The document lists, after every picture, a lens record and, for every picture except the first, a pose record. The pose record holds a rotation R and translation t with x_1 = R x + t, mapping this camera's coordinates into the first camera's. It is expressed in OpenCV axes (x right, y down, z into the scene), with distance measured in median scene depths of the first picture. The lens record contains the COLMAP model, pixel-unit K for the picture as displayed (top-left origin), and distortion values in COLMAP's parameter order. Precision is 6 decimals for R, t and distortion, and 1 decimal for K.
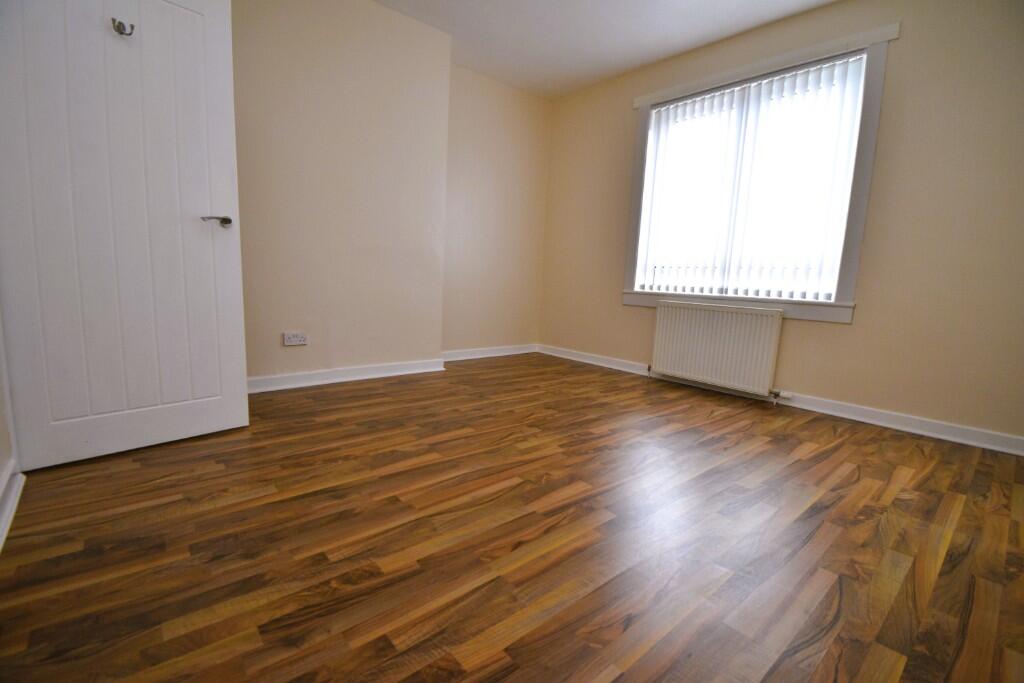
lens RADIAL K [[452.2, 0, 505.9], [0, 452.2, 341.3], [0, 0, 1]] dist [0.015816, -0.019241]
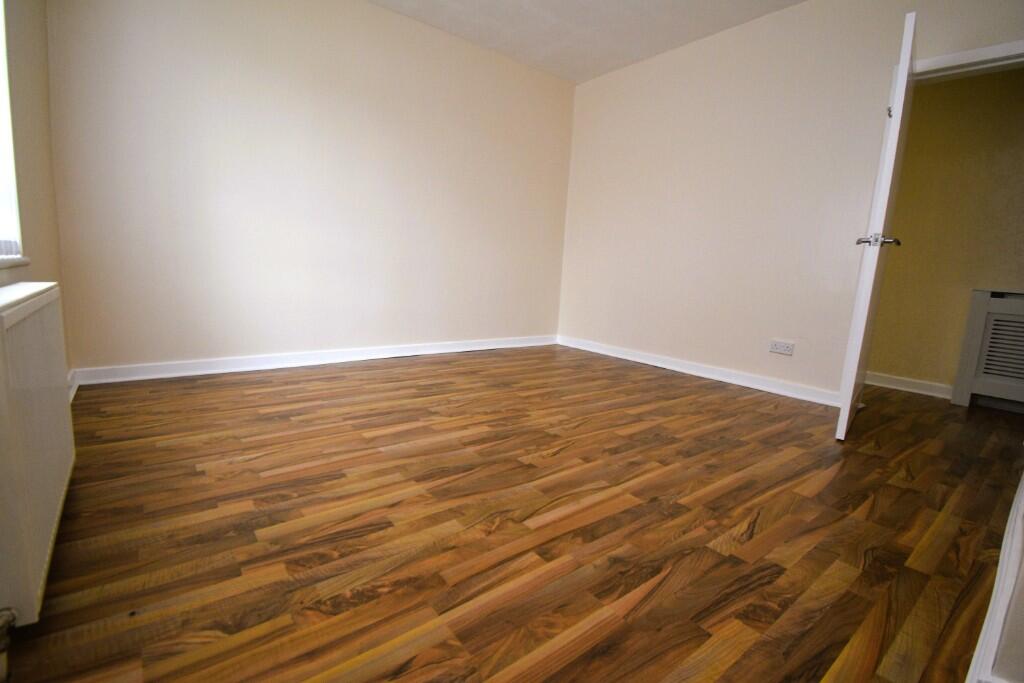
lens RADIAL K [[452.2, 0, 505.9], [0, 452.2, 341.3], [0, 0, 1]] dist [0.015816, -0.019241]
pose [[-0.994811, -0.097881, 0.027753, 0.152086], [-0.085461, 0.951959, 0.294059, -0.246211], [-0.055203, 0.290161, -0.955384, 1.880090]]
